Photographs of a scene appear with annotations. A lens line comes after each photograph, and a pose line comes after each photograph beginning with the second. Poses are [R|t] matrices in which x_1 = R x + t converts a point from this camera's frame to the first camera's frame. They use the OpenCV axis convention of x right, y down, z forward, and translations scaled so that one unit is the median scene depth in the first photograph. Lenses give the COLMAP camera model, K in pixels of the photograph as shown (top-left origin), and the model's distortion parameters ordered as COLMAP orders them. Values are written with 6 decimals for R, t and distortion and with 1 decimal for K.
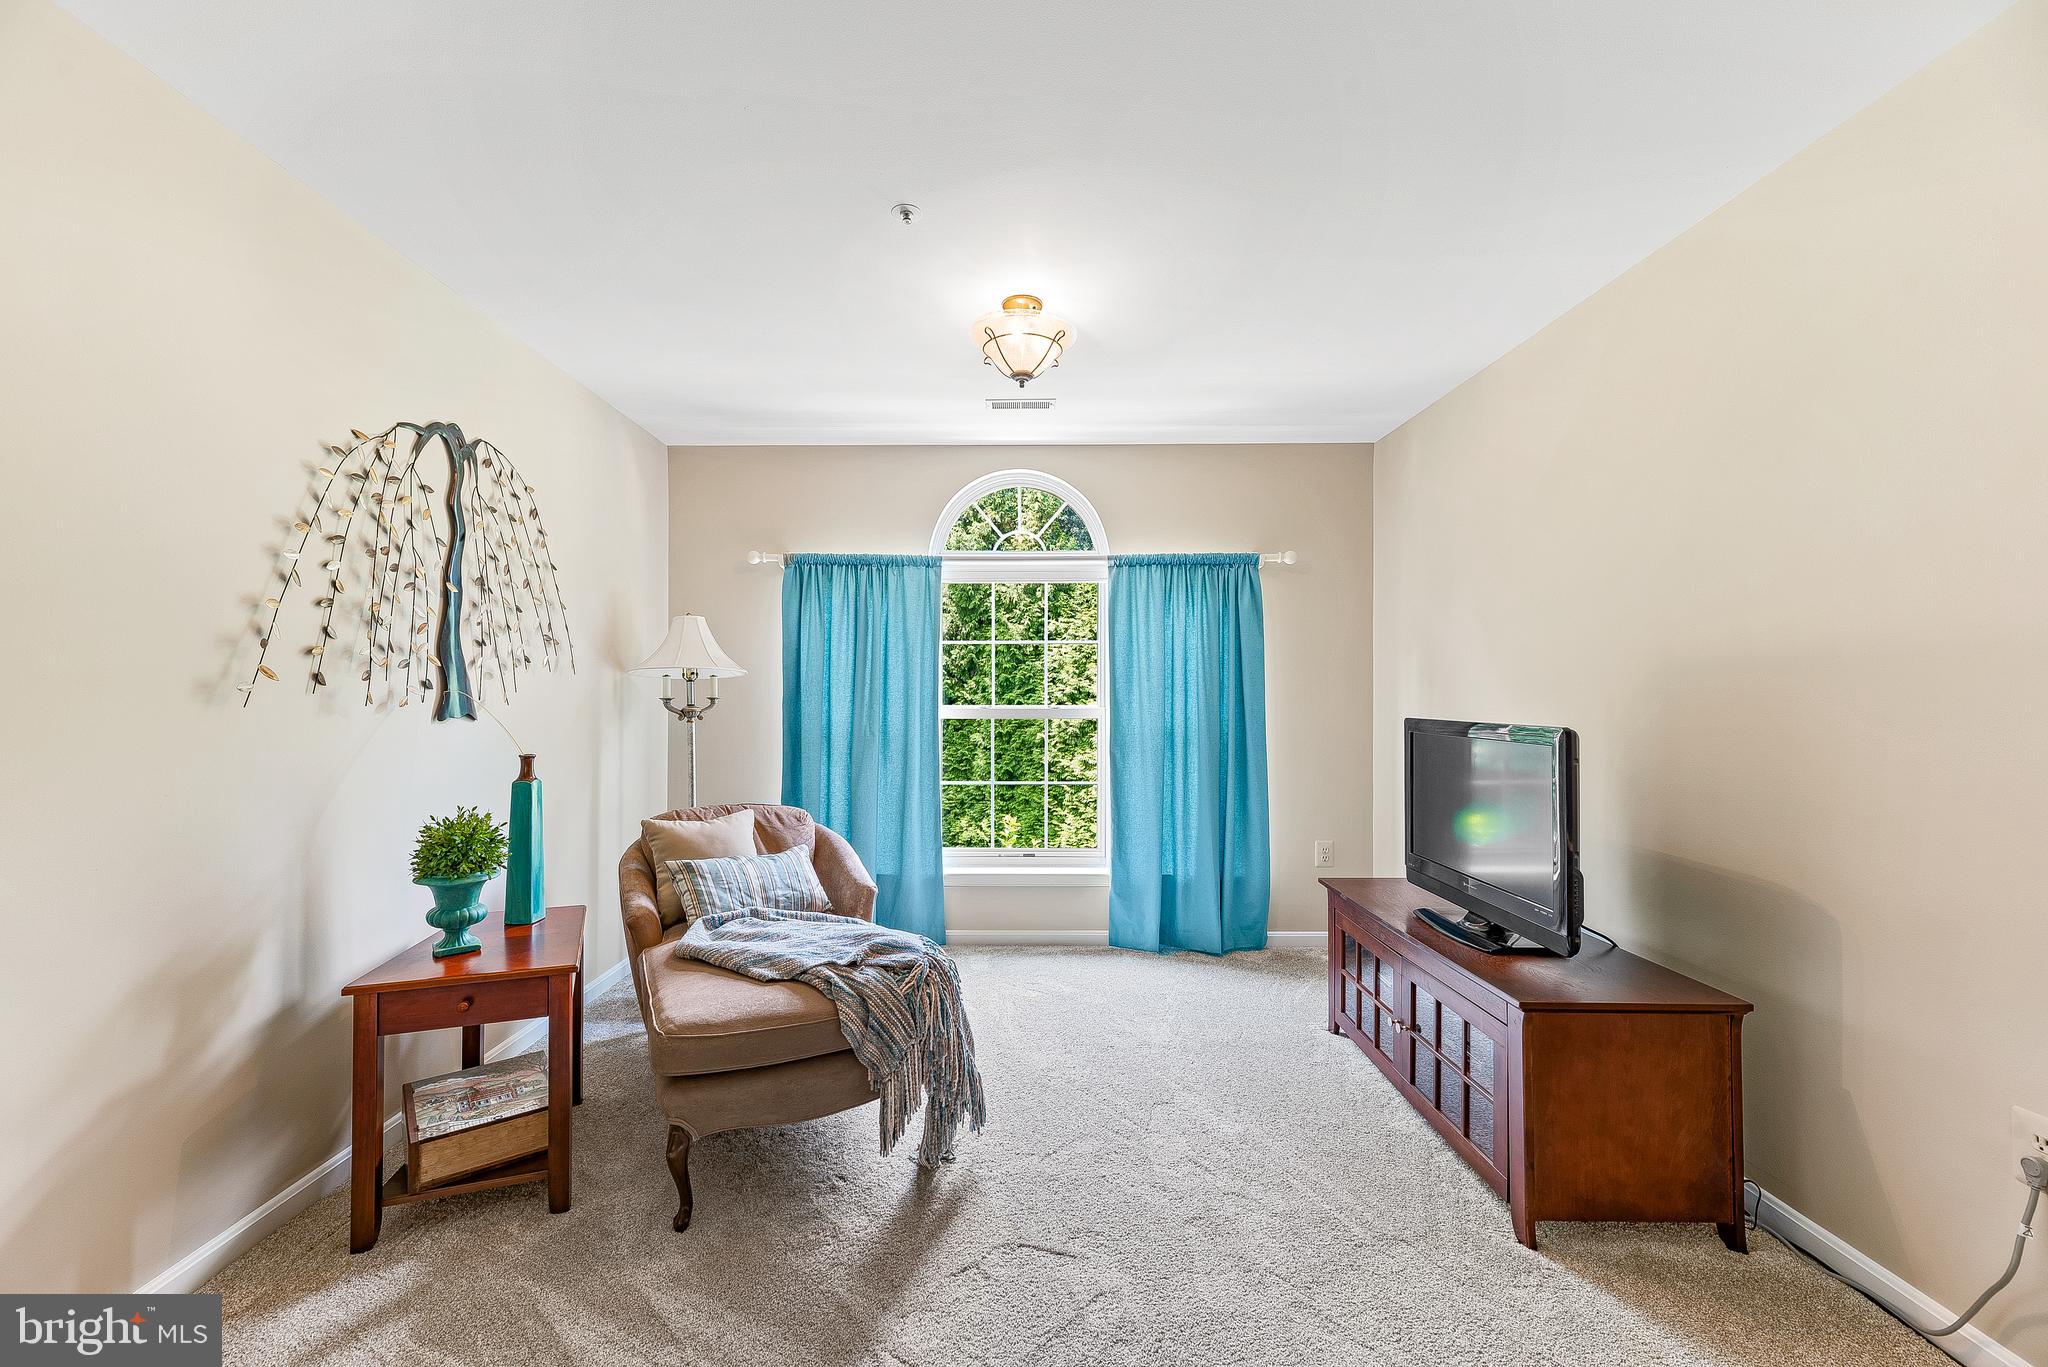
lens RADIAL K [[826.6, 0, 1011.3], [0, 826.6, 689.5], [0, 0, 1]] dist [0.012681, -0.001210]
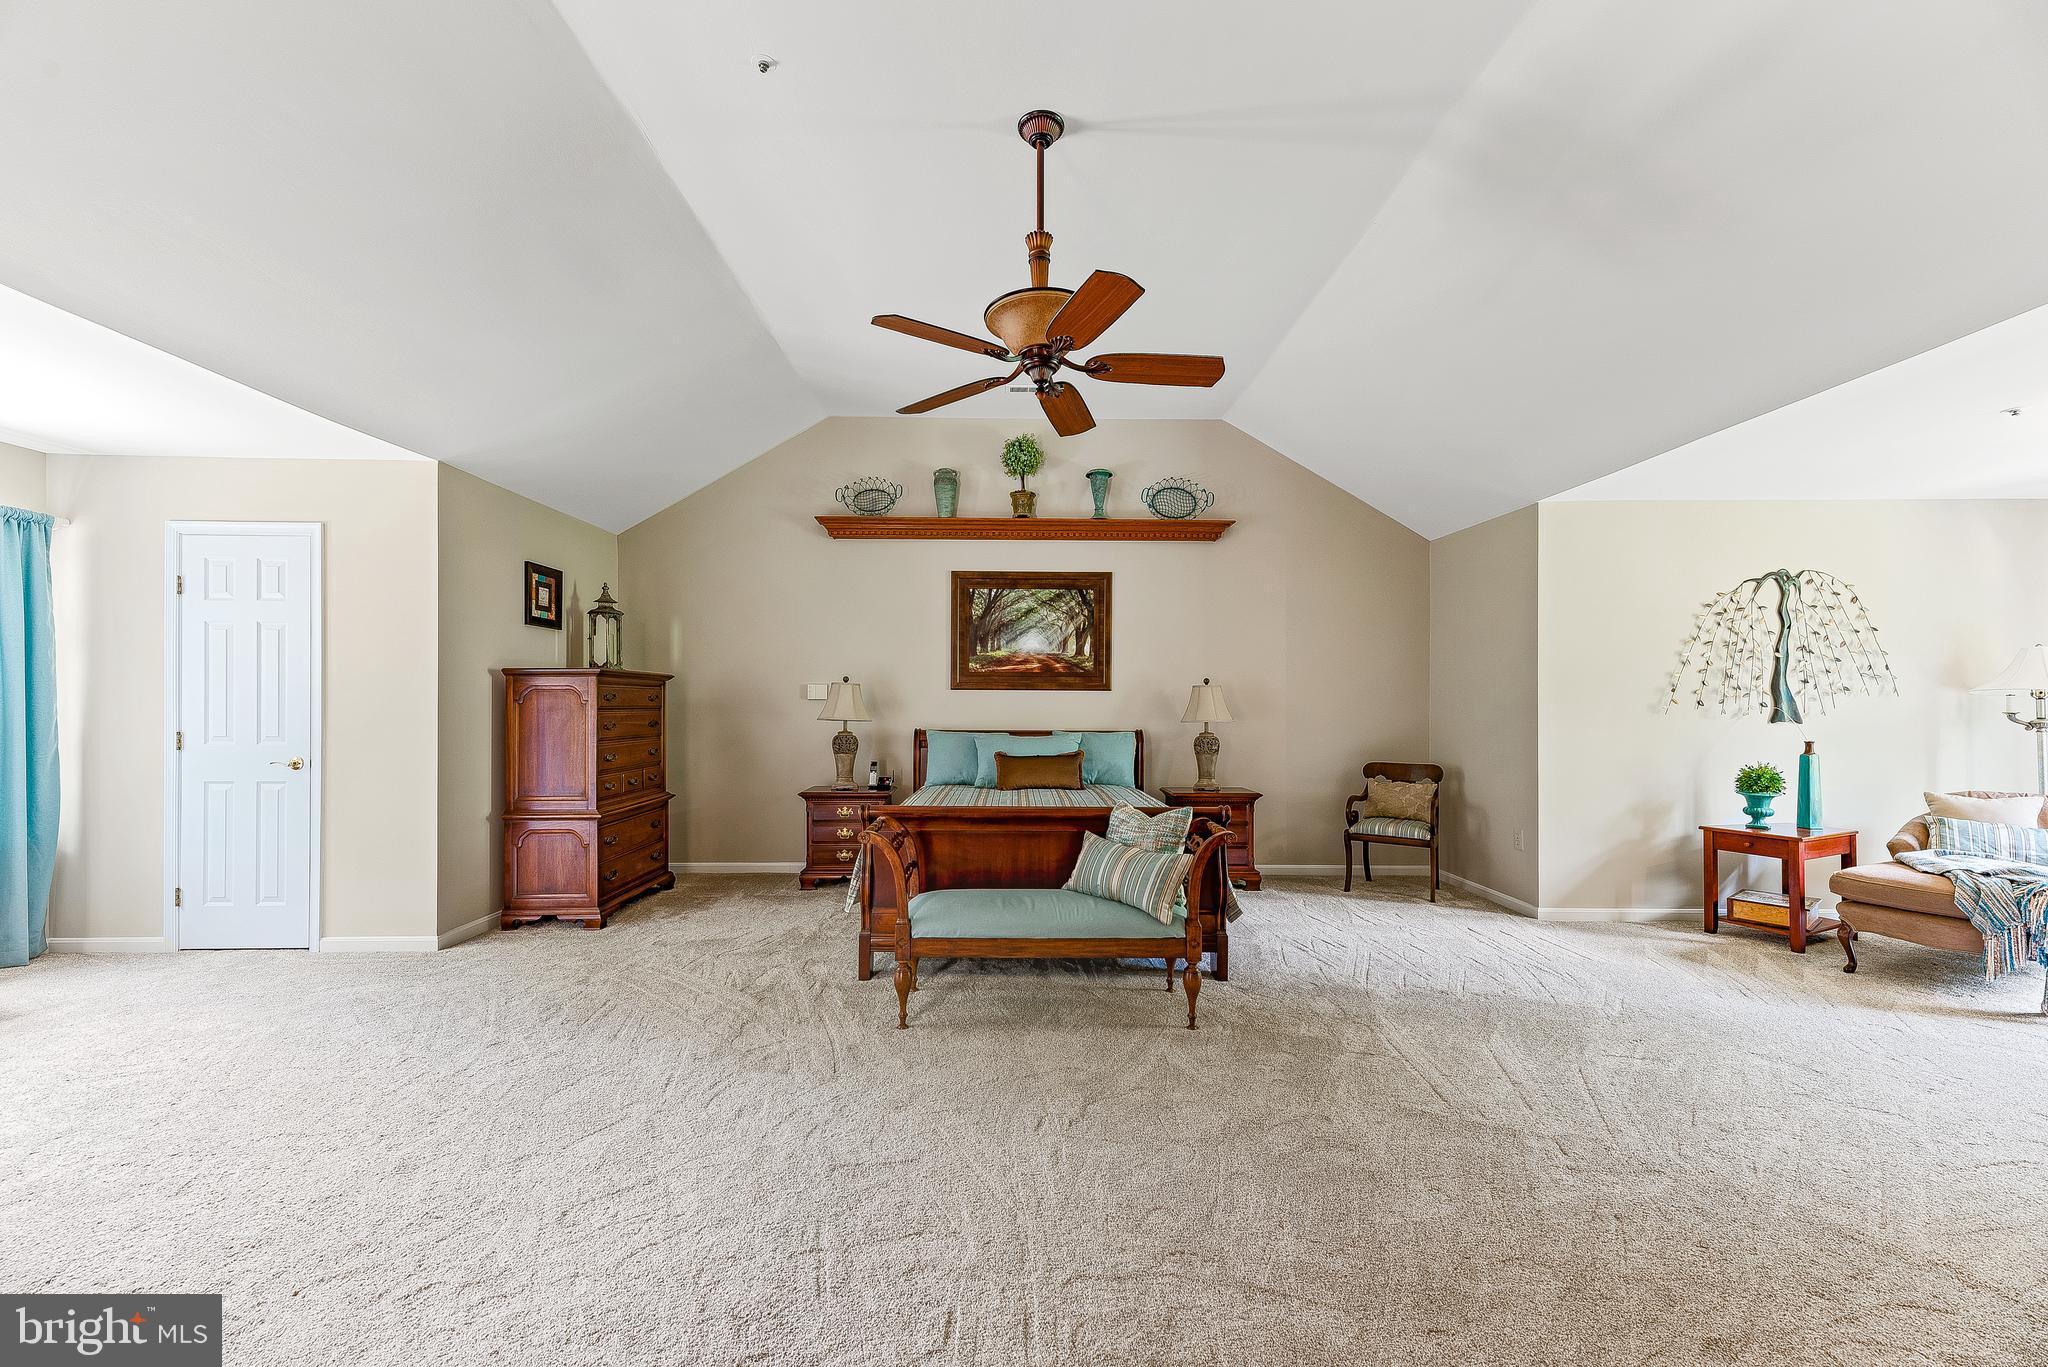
lens RADIAL K [[826.6, 0, 1014.5], [0, 826.6, 701.0], [0, 0, 1]] dist [0.012681, -0.001210]
pose [[0.020230, -0.009119, -0.999754, 1.314807], [0.007083, 0.999935, -0.008978, -0.010164], [0.999770, -0.006900, 0.020294, -0.877695]]
